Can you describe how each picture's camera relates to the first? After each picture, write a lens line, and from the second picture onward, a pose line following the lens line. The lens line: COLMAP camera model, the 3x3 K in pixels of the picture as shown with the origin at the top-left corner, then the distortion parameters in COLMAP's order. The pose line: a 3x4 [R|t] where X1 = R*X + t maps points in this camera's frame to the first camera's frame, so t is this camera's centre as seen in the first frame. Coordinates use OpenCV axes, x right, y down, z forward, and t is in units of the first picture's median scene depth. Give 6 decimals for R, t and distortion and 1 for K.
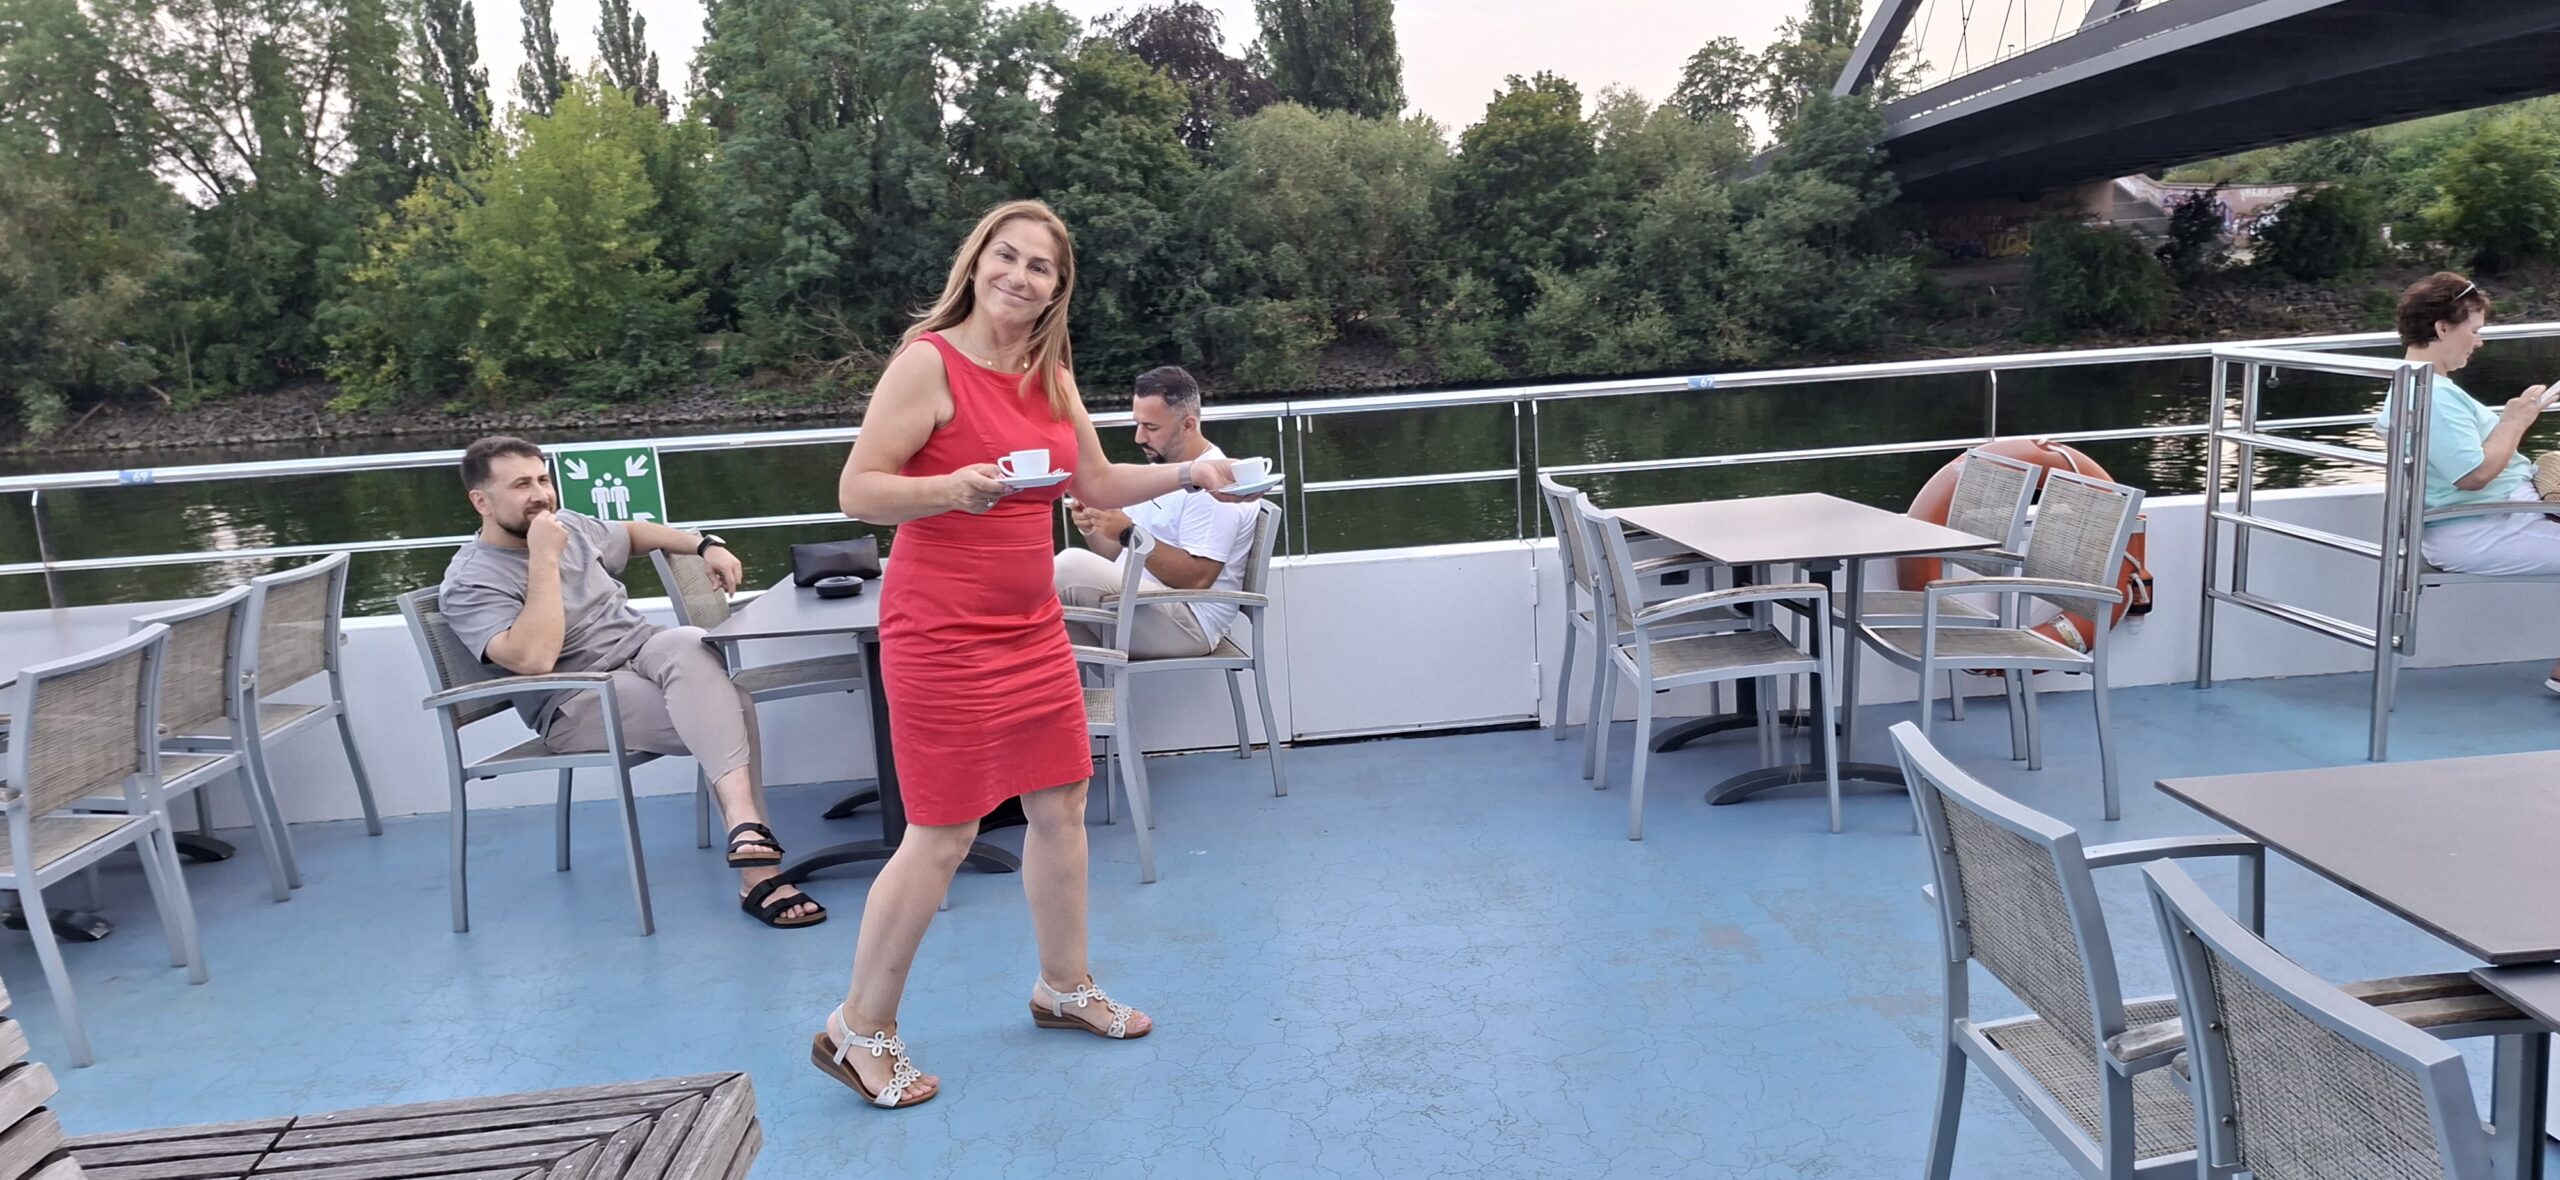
lens RADIAL K [[1739.6, 0, 1297.2], [0, 1739.6, 619.1], [0, 0, 1]] dist [0.121341, -0.140292]
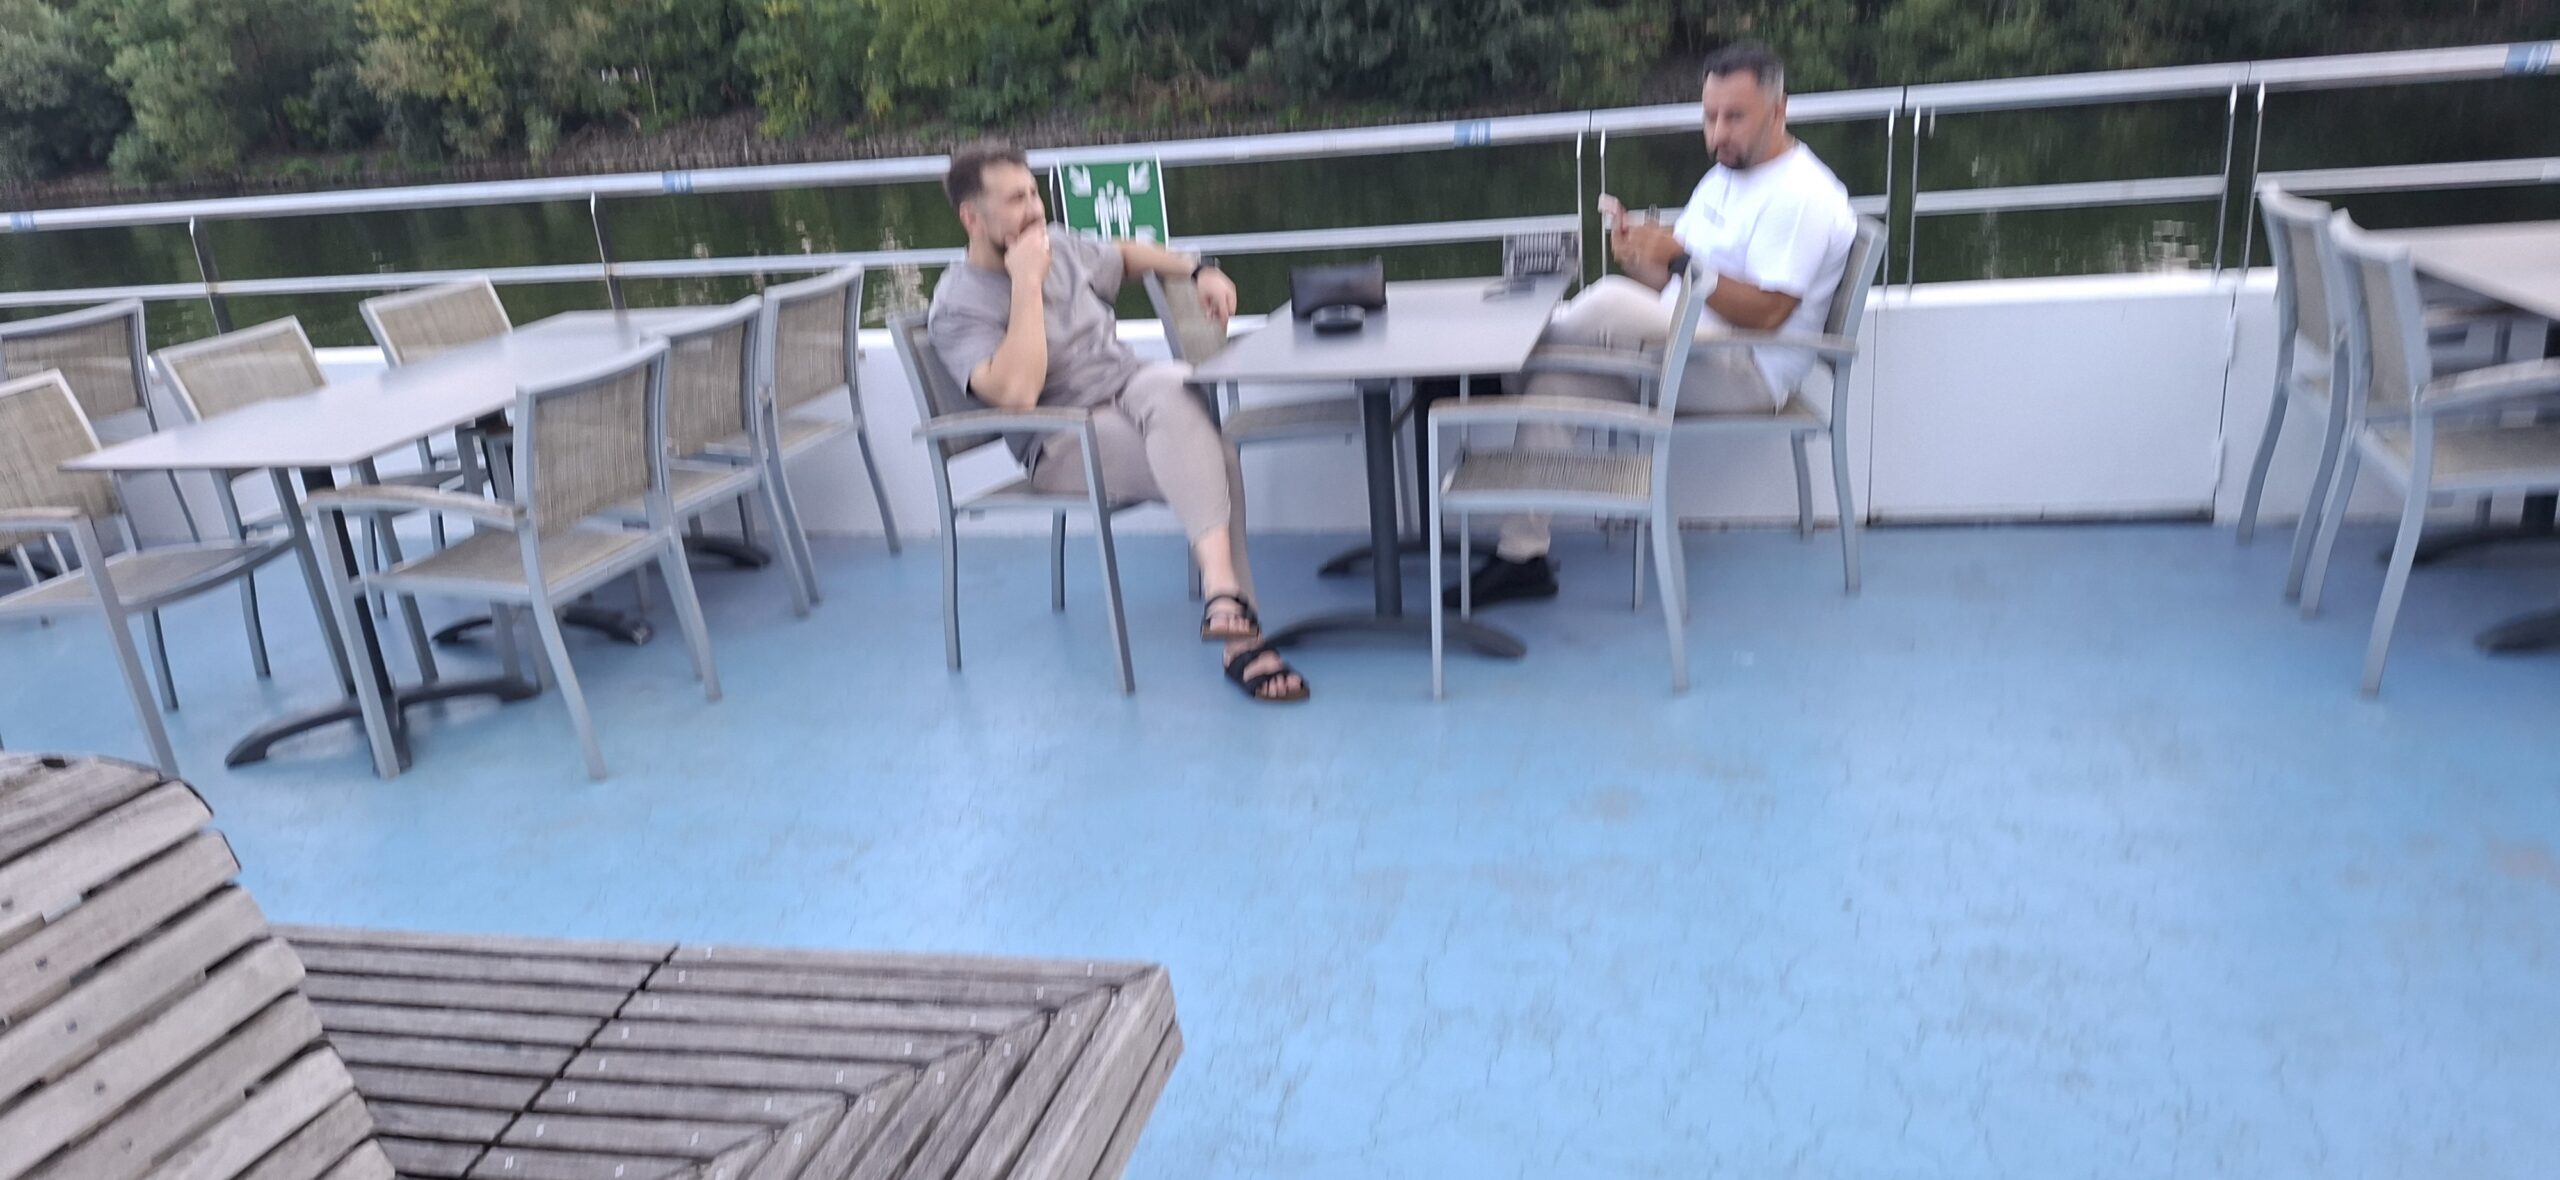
lens RADIAL K [[1743.1, 0, 1280.0], [0, 1743.1, 590.0], [0, 0, 1]] dist [0.119731, -0.139699]
pose [[0.952689, 0.075341, -0.294461, -0.023511], [-0.033011, 0.988709, 0.146169, -0.012132], [0.302149, -0.129533, 0.944419, 0.153916]]
